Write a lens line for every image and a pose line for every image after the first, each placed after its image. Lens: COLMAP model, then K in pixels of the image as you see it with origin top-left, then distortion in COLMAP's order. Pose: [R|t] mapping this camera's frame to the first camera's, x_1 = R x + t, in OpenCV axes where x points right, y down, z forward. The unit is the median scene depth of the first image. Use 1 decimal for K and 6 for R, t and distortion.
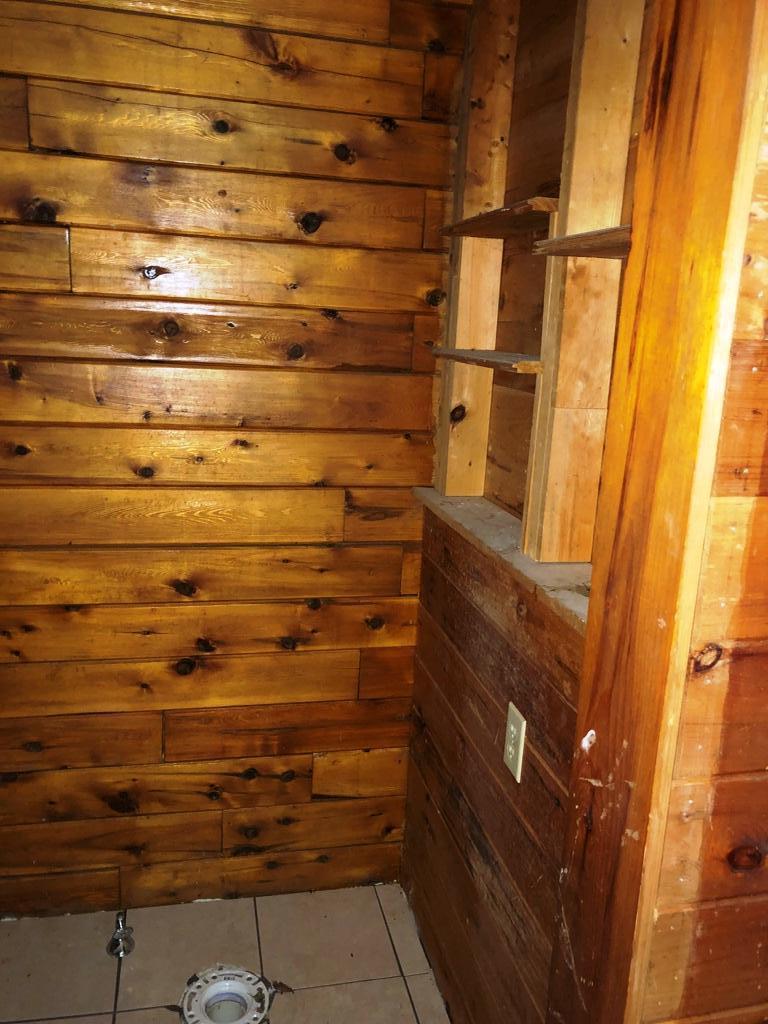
lens RADIAL K [[843.4, 0, 383.2], [0, 843.4, 511.9], [0, 0, 1]] dist [0.039196, -0.045937]
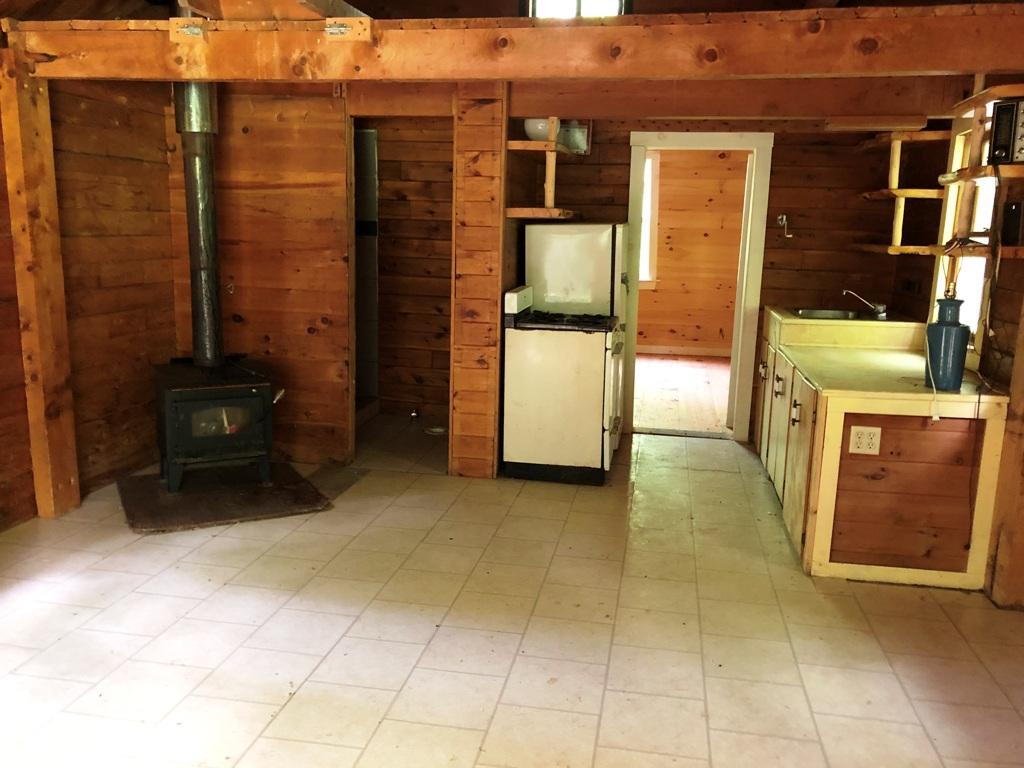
lens RADIAL K [[843.4, 0, 514.8], [0, 843.4, 380.9], [0, 0, 1]] dist [0.039196, -0.045937]
pose [[0.918416, 0.044575, -0.393097, 1.425593], [-0.066386, 0.996907, -0.042058, 0.522459], [0.390006, 0.064723, 0.918535, -1.981413]]
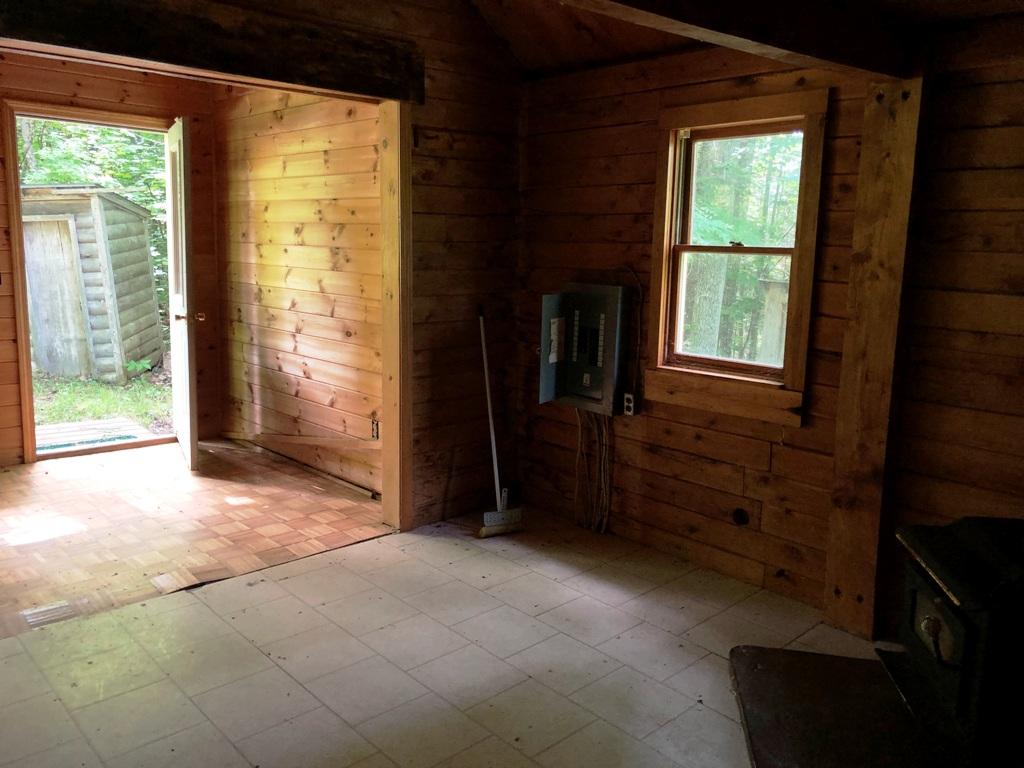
lens RADIAL K [[843.4, 0, 512.0], [0, 843.4, 375.2], [0, 0, 1]] dist [0.039196, -0.045937]
pose [[-0.869805, 0.022648, -0.492876, 0.769100], [-0.167604, 0.925982, 0.338329, -0.342271], [0.464057, 0.376888, -0.801627, 1.393527]]
